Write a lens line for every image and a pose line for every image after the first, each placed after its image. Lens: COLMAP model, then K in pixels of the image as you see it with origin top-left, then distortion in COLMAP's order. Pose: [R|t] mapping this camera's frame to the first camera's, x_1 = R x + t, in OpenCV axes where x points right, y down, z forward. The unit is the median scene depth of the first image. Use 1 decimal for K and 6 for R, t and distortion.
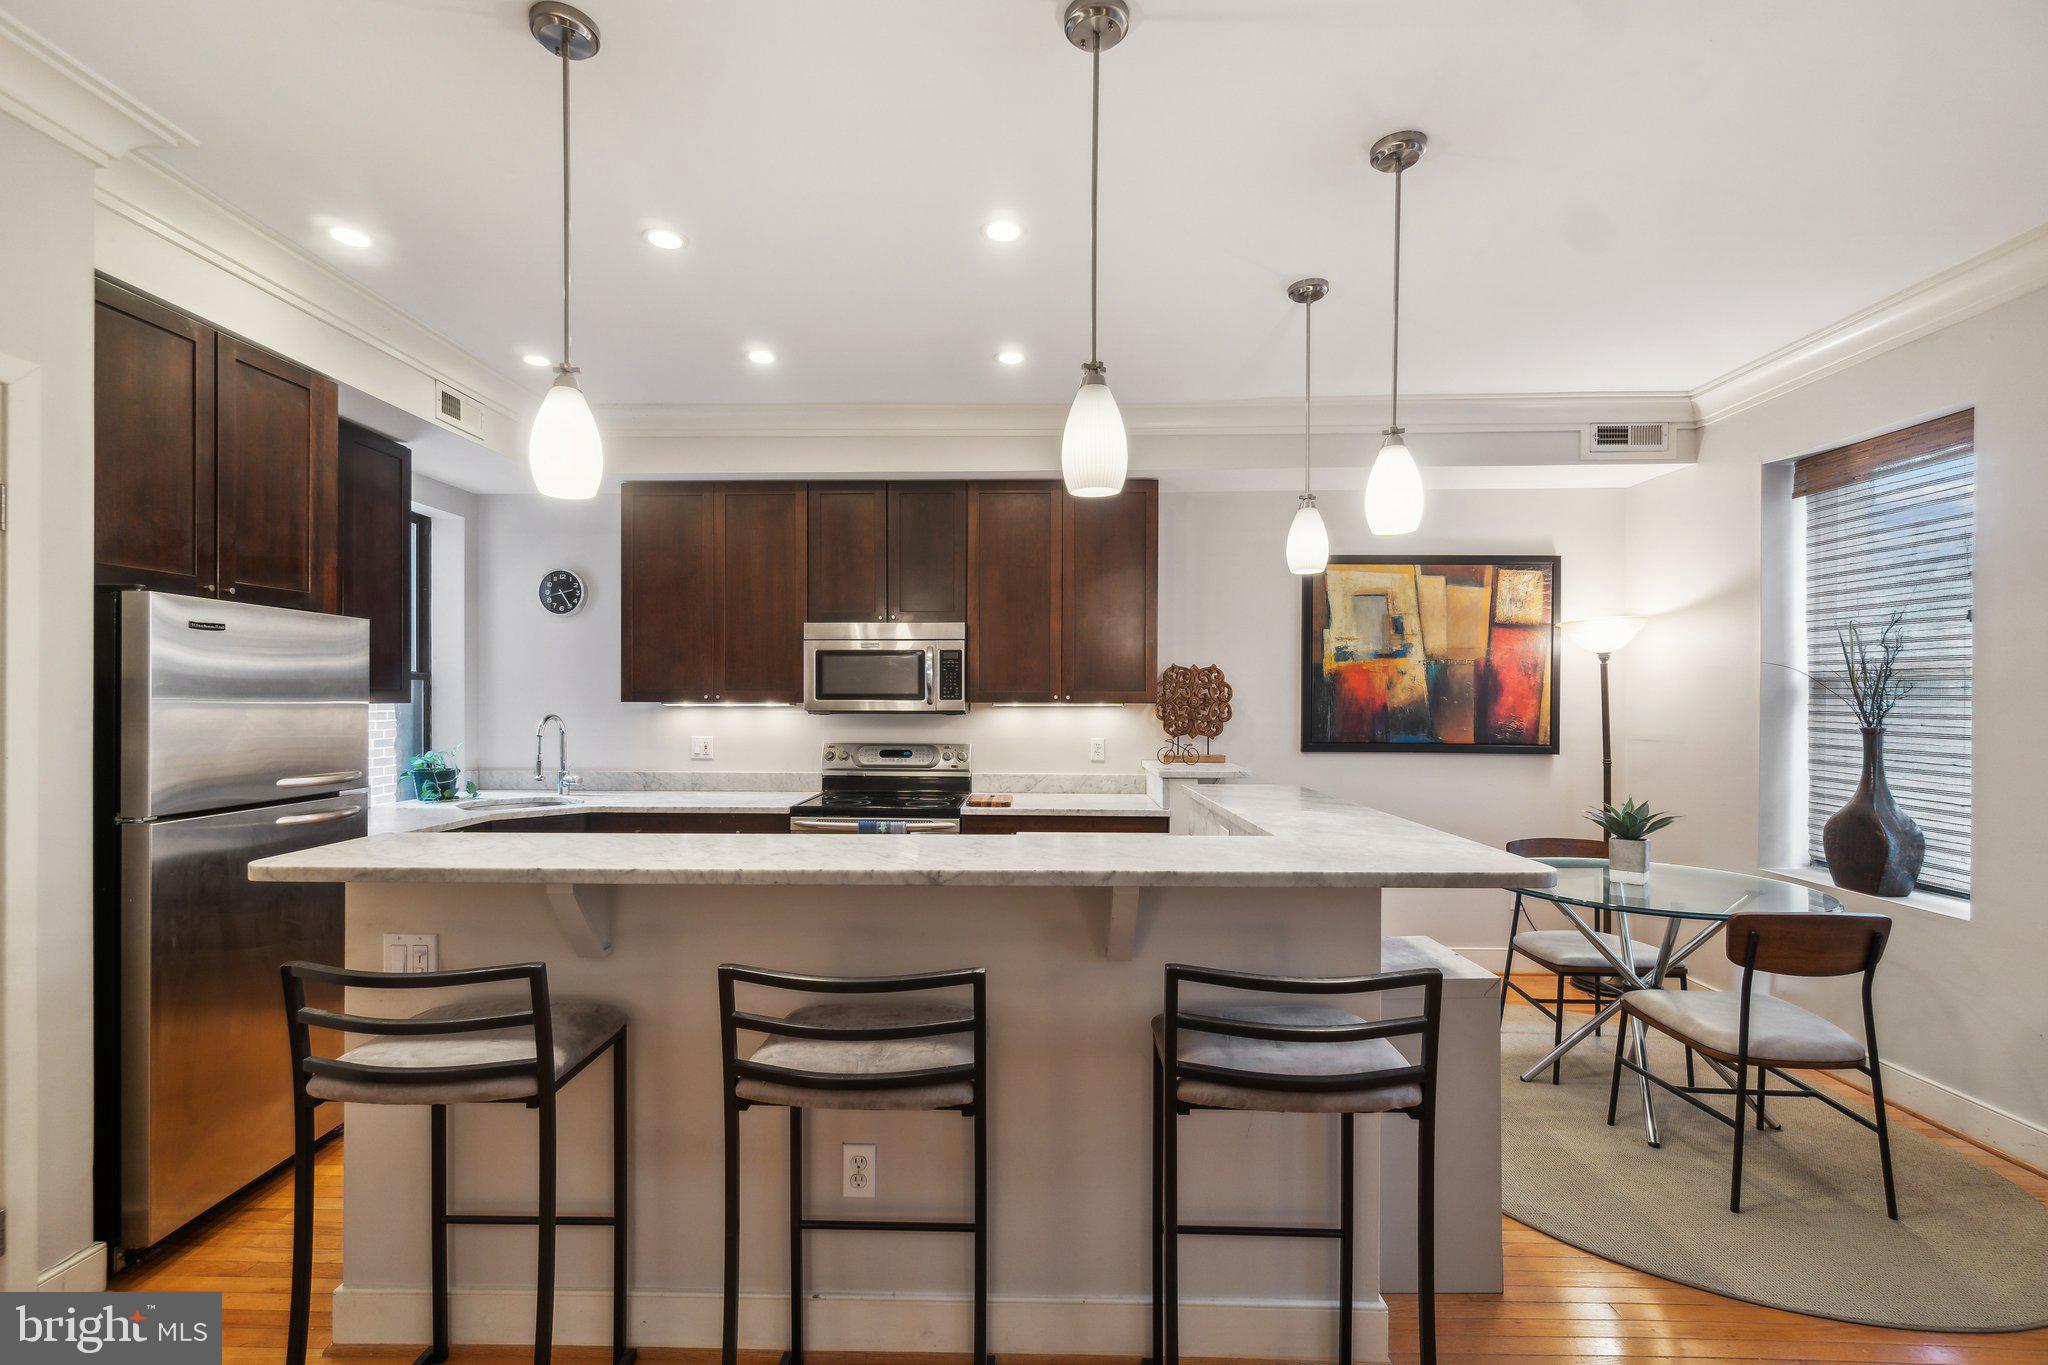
lens RADIAL K [[890.7, 0, 1009.3], [0, 890.7, 702.7], [0, 0, 1]] dist [-0.008602, 0.002518]
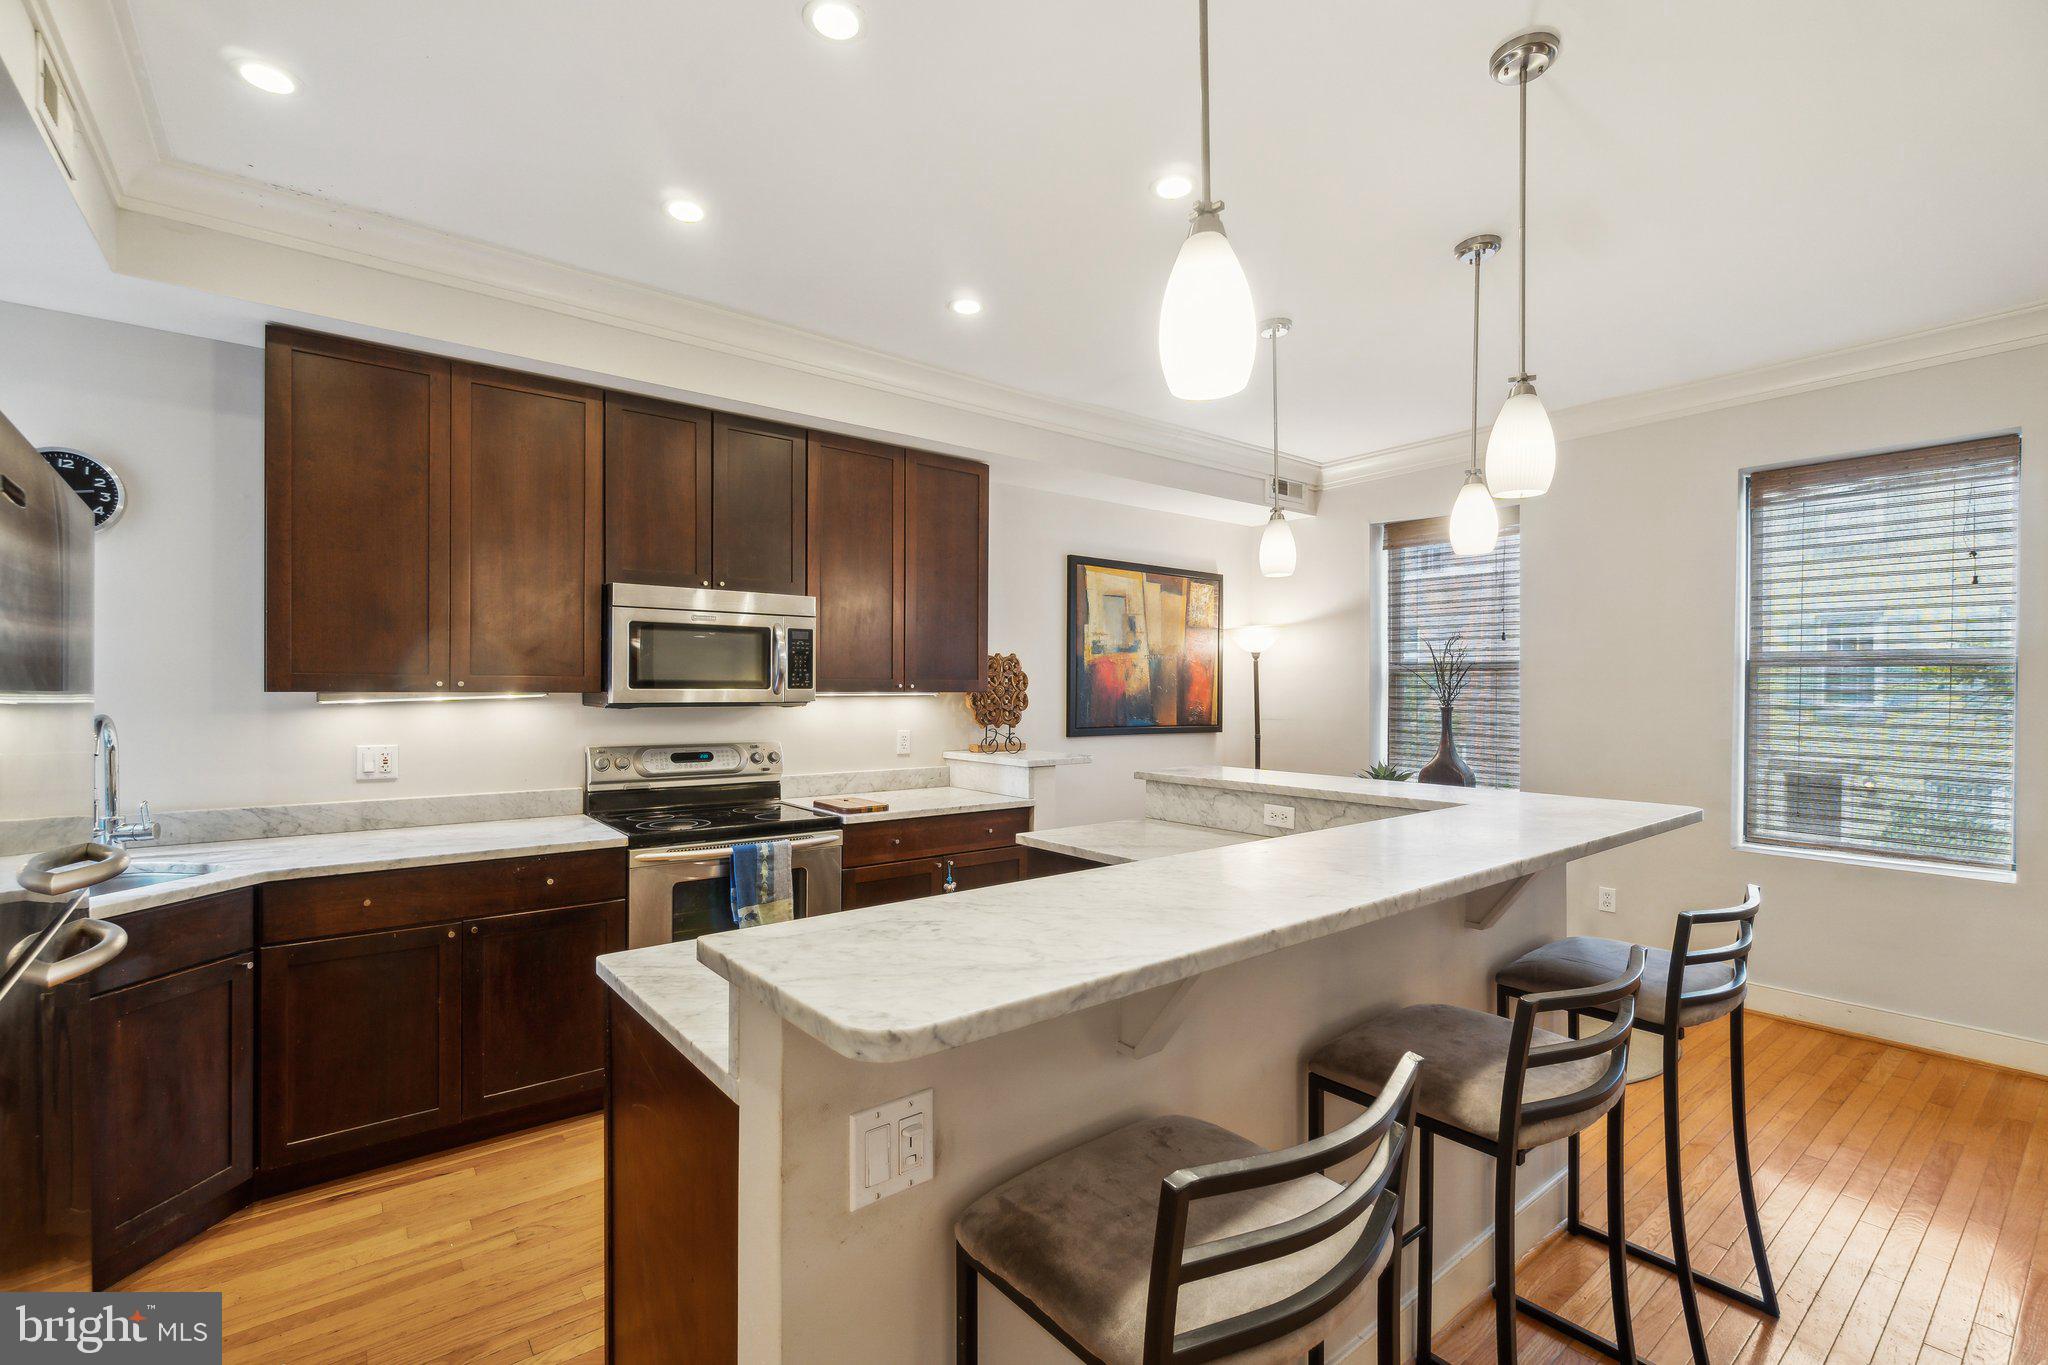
lens RADIAL K [[890.7, 0, 1016.0], [0, 890.7, 685.9], [0, 0, 1]] dist [-0.008602, 0.002518]
pose [[0.770834, 0.002971, 0.637029, -0.421717], [0.001615, 0.999977, -0.006618, 0.000161], [-0.637034, 0.006130, 0.770812, 0.222154]]
